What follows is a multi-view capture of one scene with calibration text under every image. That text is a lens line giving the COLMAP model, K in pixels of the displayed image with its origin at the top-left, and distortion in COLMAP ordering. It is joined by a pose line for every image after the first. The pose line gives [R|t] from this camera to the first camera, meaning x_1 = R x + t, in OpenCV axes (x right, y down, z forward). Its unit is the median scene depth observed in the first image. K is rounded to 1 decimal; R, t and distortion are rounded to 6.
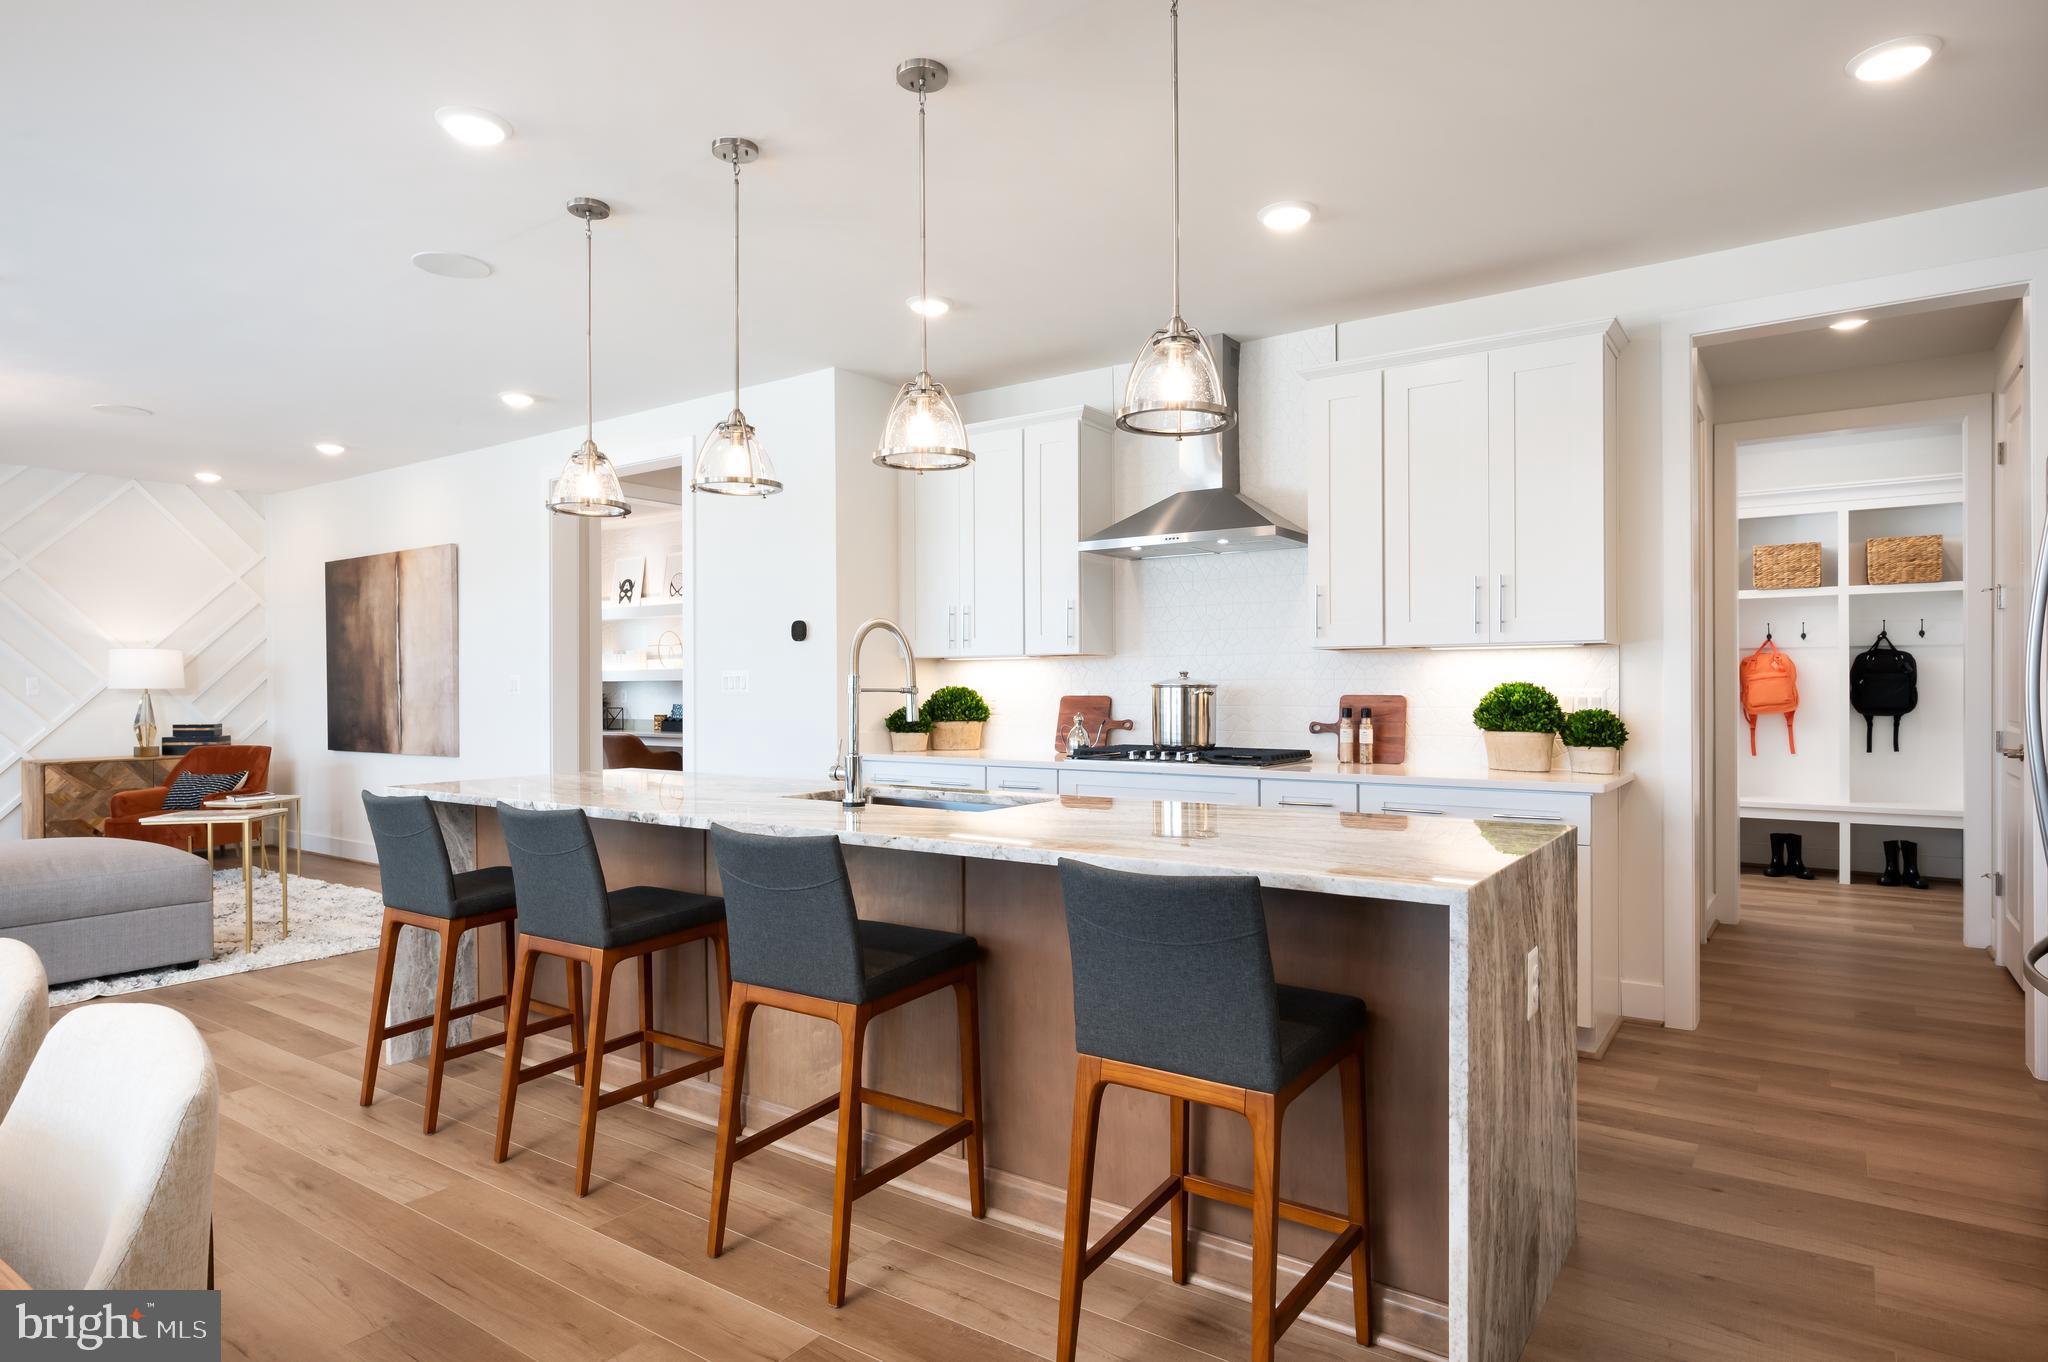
lens RADIAL K [[1134.5, 0, 1024.0], [0, 1134.5, 681.0], [0, 0, 1]] dist [-0.001653, -0.000650]
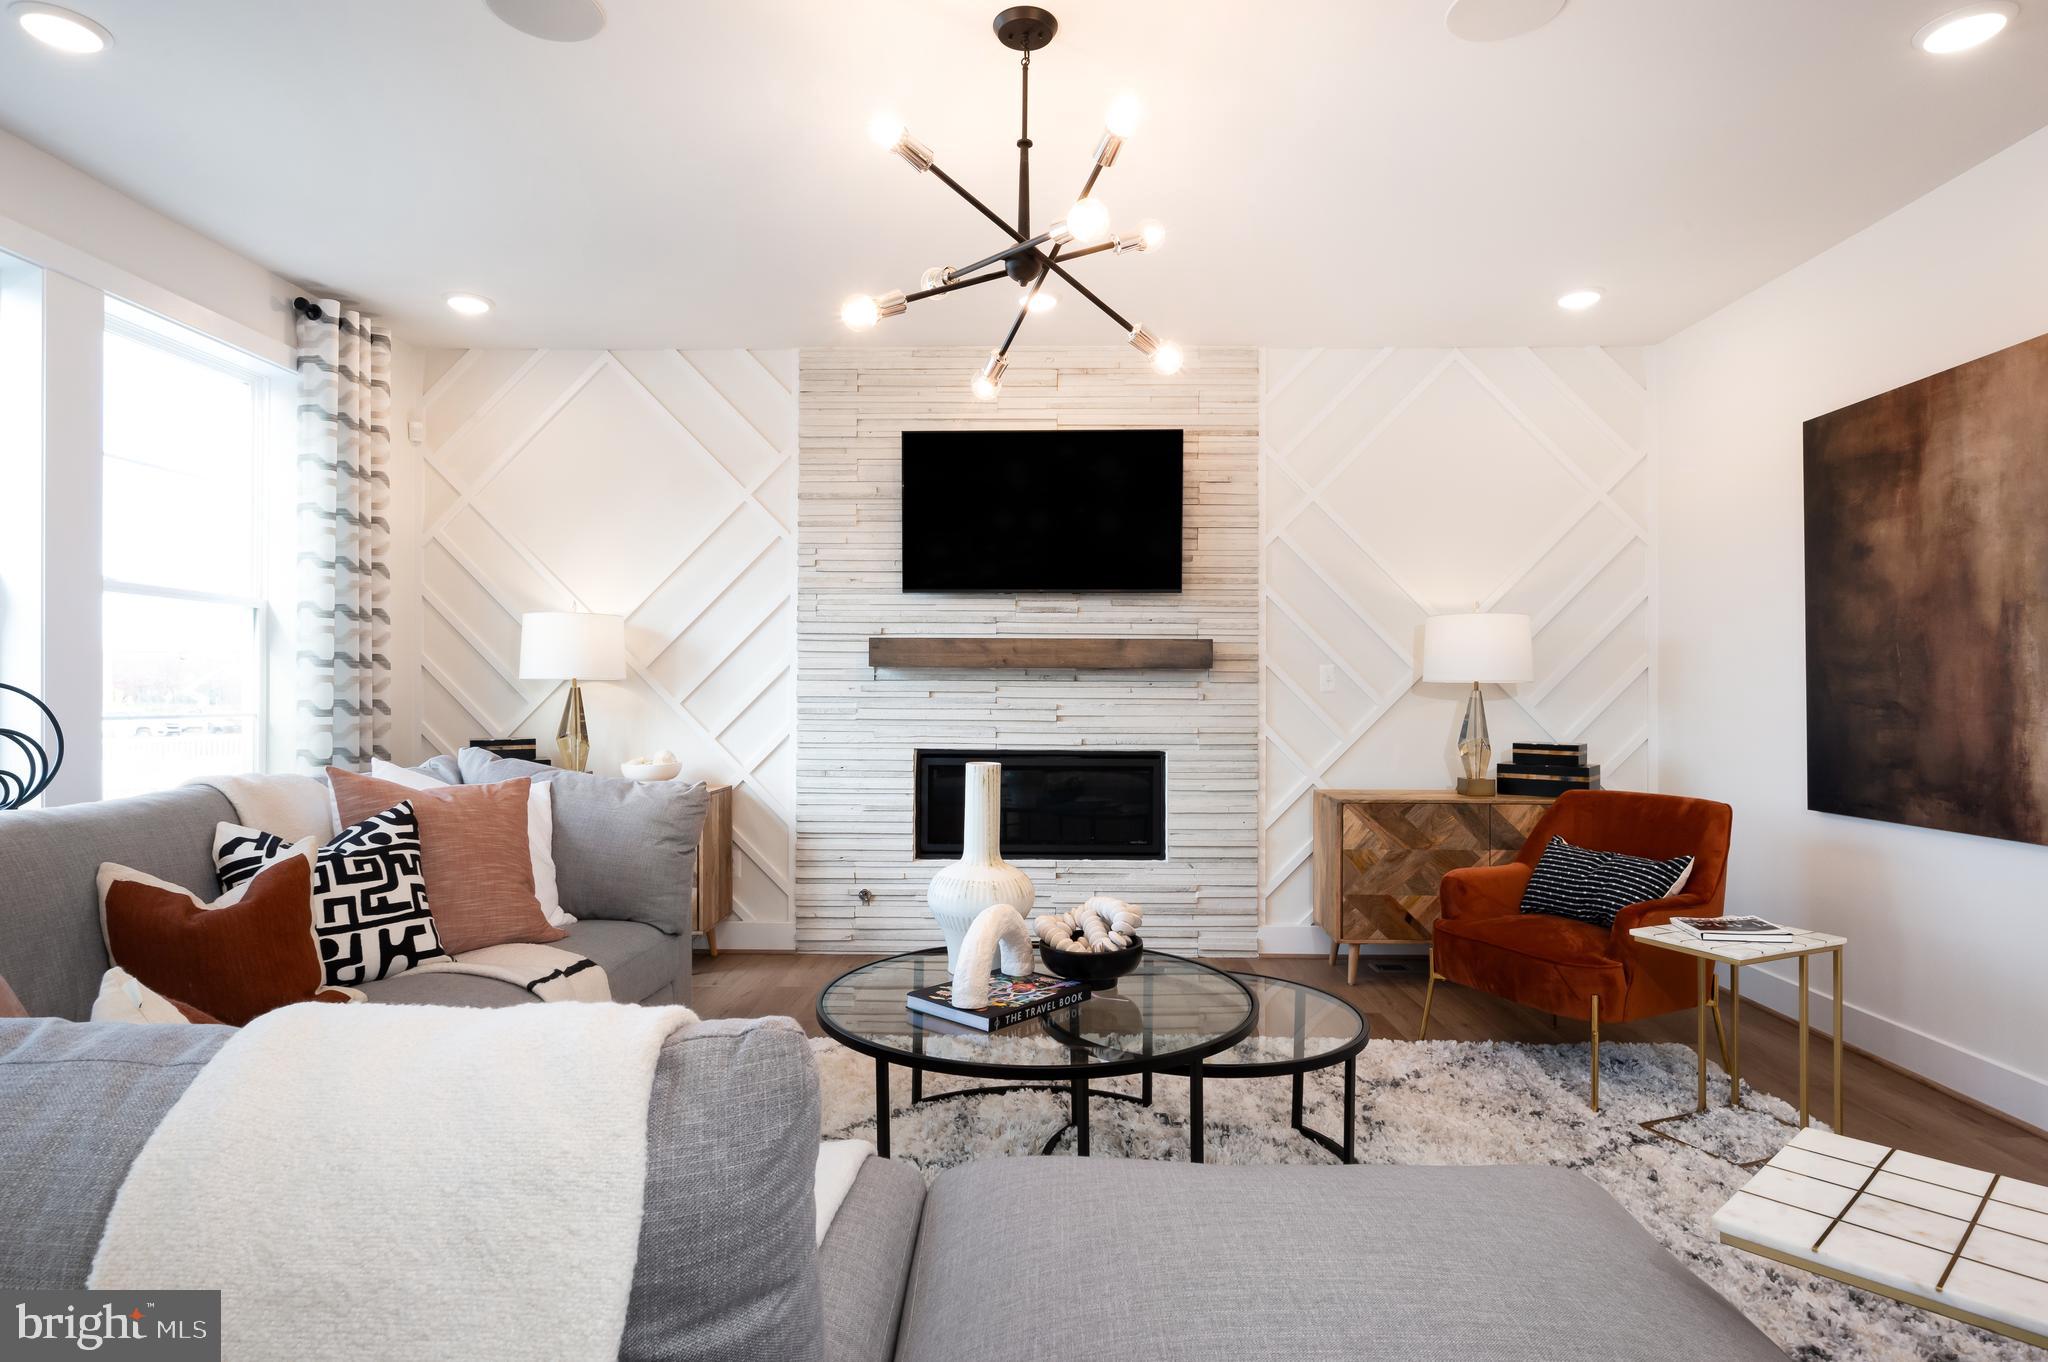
lens RADIAL K [[1073.5, 0, 1024.0], [0, 1073.5, 681.0], [0, 0, 1]] dist [-0.000577, -0.000203]
pose [[0.551973, -0.001282, -0.833861, -0.604674], [-0.002929, 0.999990, -0.003476, 0.012394], [0.833857, 0.004361, 0.551964, 0.680305]]
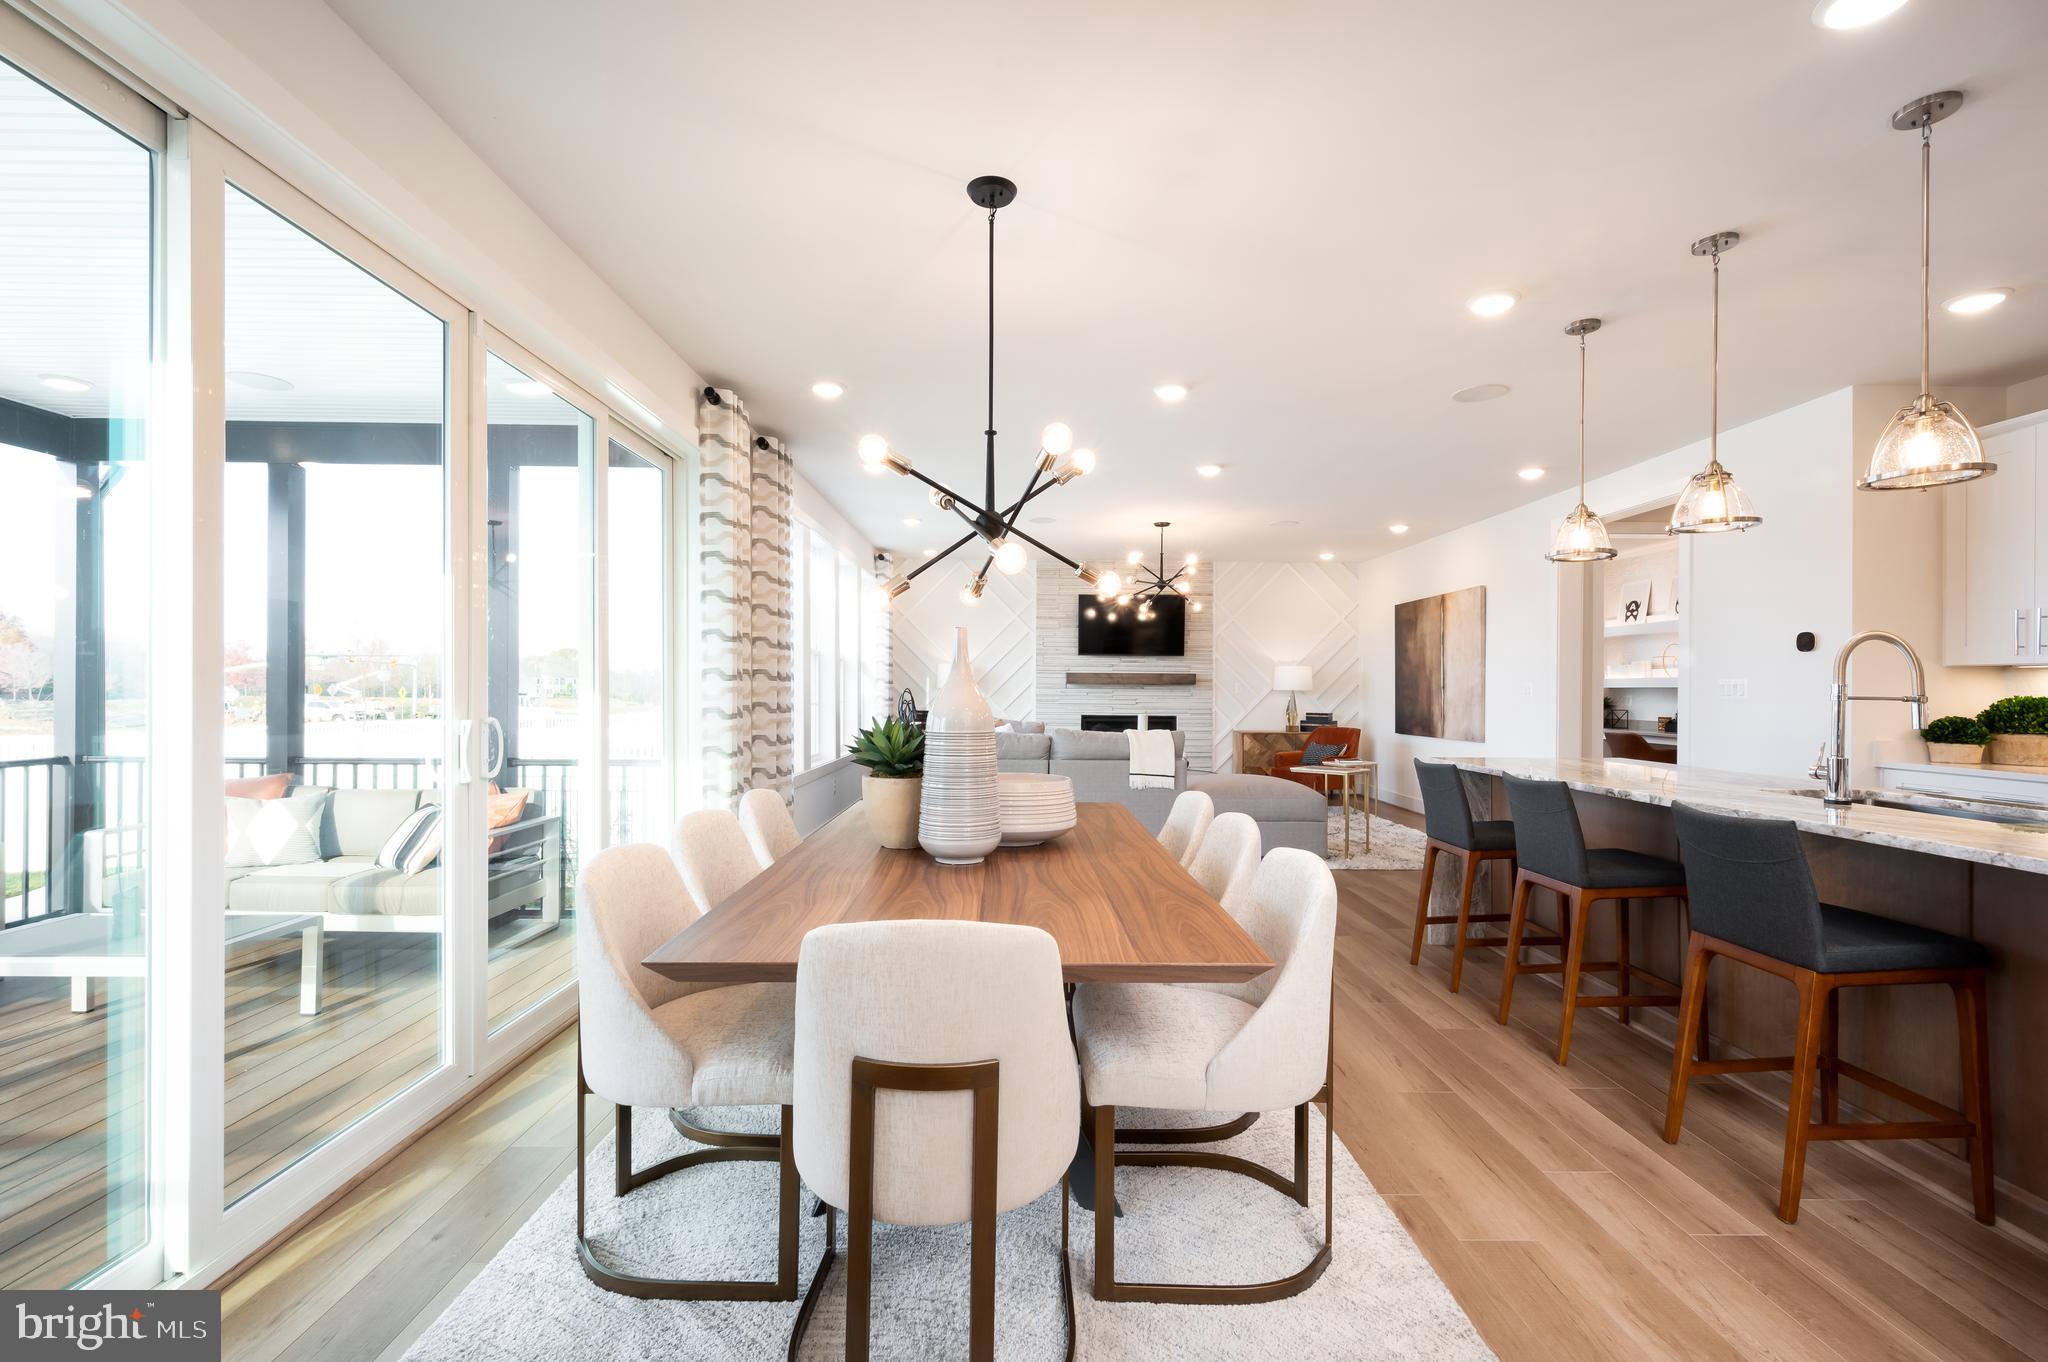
lens RADIAL K [[881.6, 0, 1021.2], [0, 881.6, 695.9], [0, 0, 1]] dist [0.001615, 0.000227]
pose [[0.578878, 0.014939, -0.815277, 0.049581], [-0.006038, 0.999883, 0.014035, -0.000539], [0.815392, -0.003202, 0.578901, -0.076874]]
